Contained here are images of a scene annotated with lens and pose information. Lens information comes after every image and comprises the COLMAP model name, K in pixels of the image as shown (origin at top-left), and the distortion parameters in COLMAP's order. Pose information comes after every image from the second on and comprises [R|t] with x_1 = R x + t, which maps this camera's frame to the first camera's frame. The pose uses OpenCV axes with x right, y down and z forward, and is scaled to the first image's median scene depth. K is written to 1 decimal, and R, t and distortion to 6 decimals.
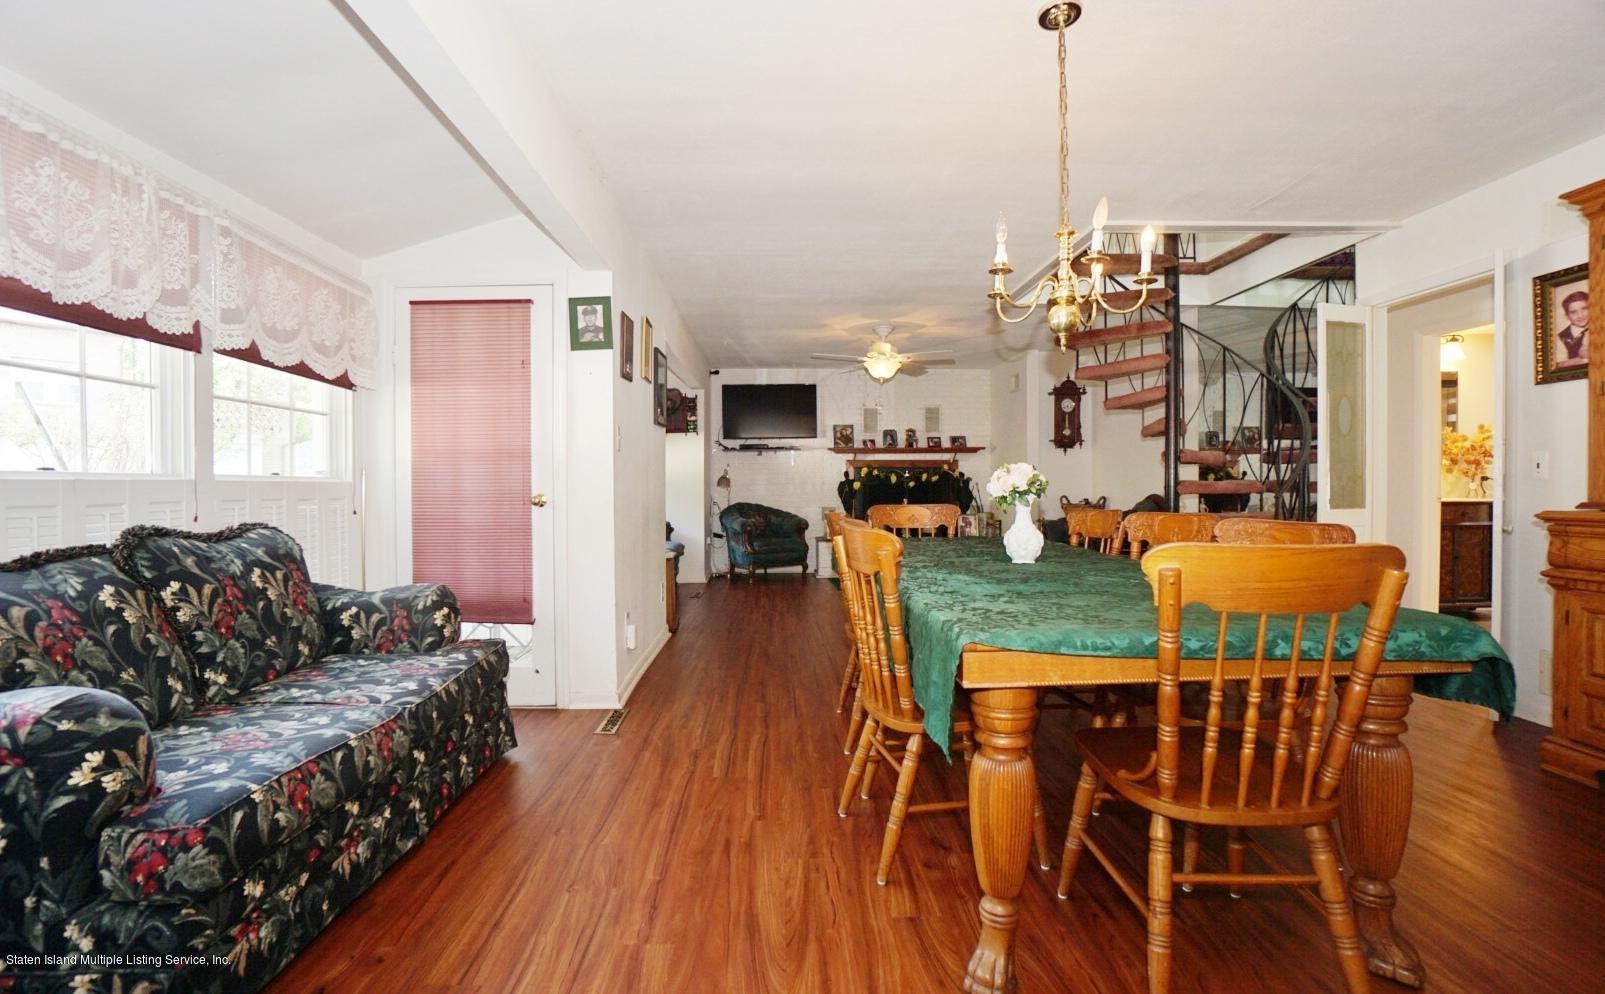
lens RADIAL K [[686.0, 0, 802.5], [0, 686.0, 497.0], [0, 0, 1]] dist [0.000450, 0.000013]
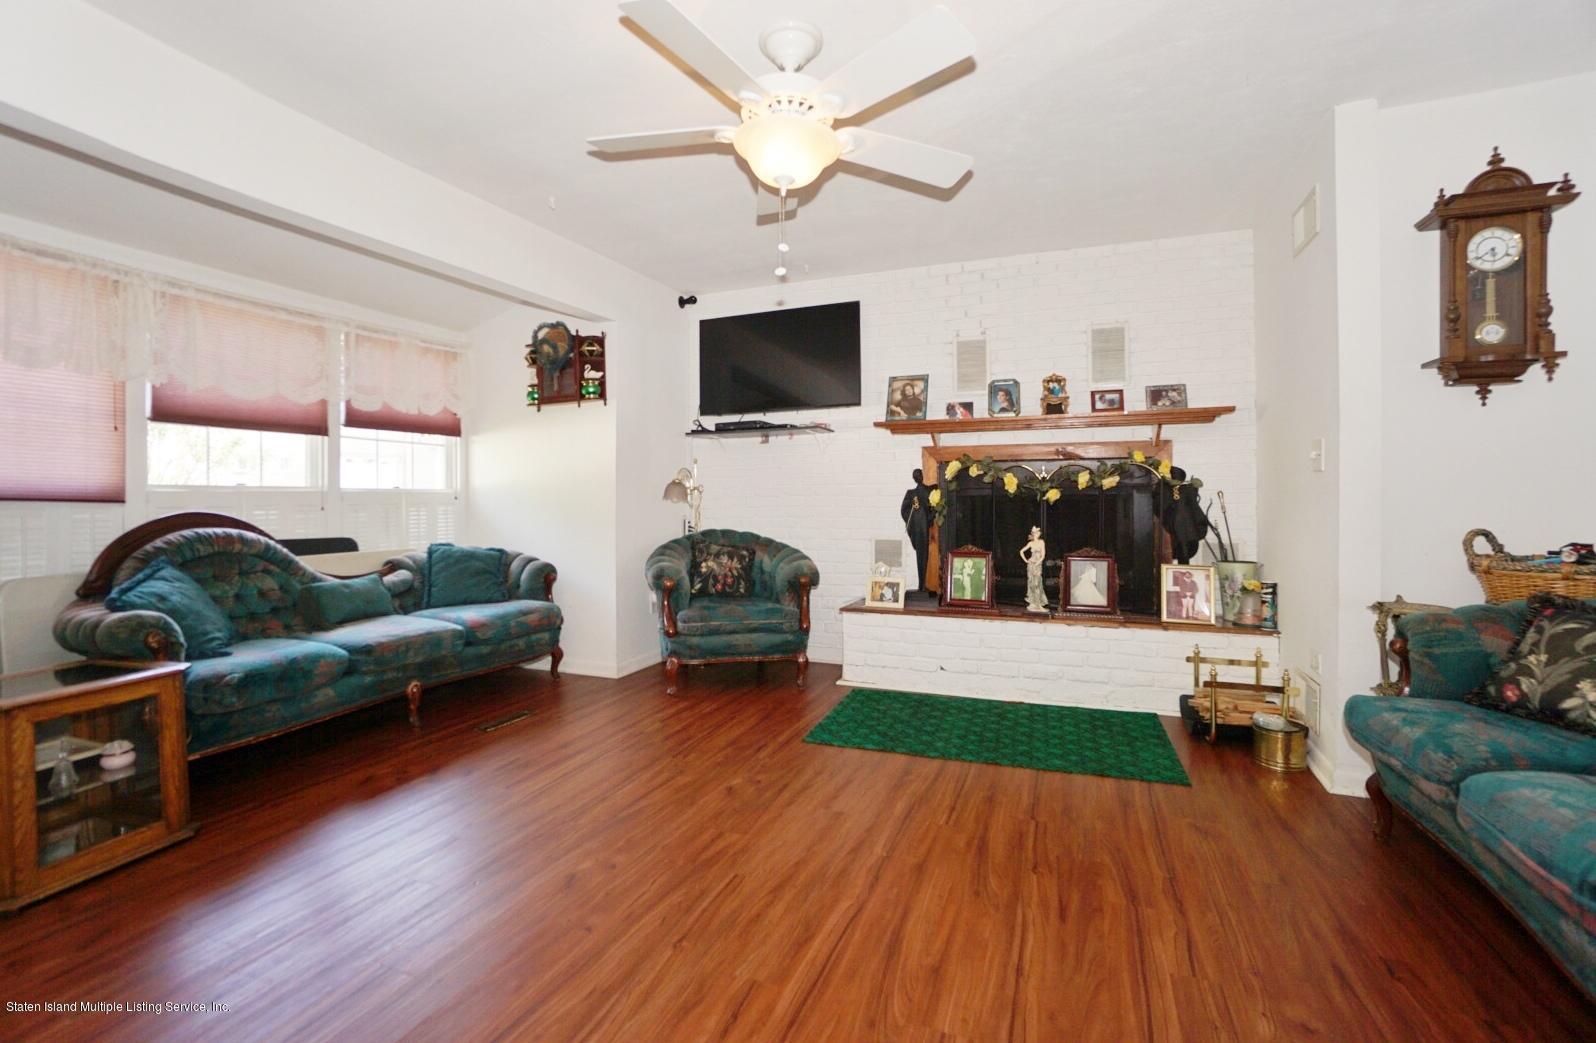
lens RADIAL K [[704.6, 0, 796.4], [0, 704.6, 499.6], [0, 0, 1]] dist [-0.054838, 0.025350]
pose [[0.915523, 0.000948, -0.402265, 0.189579], [-0.006436, 0.999904, -0.012290, -0.009036], [0.402215, 0.013841, 0.915441, 0.505185]]
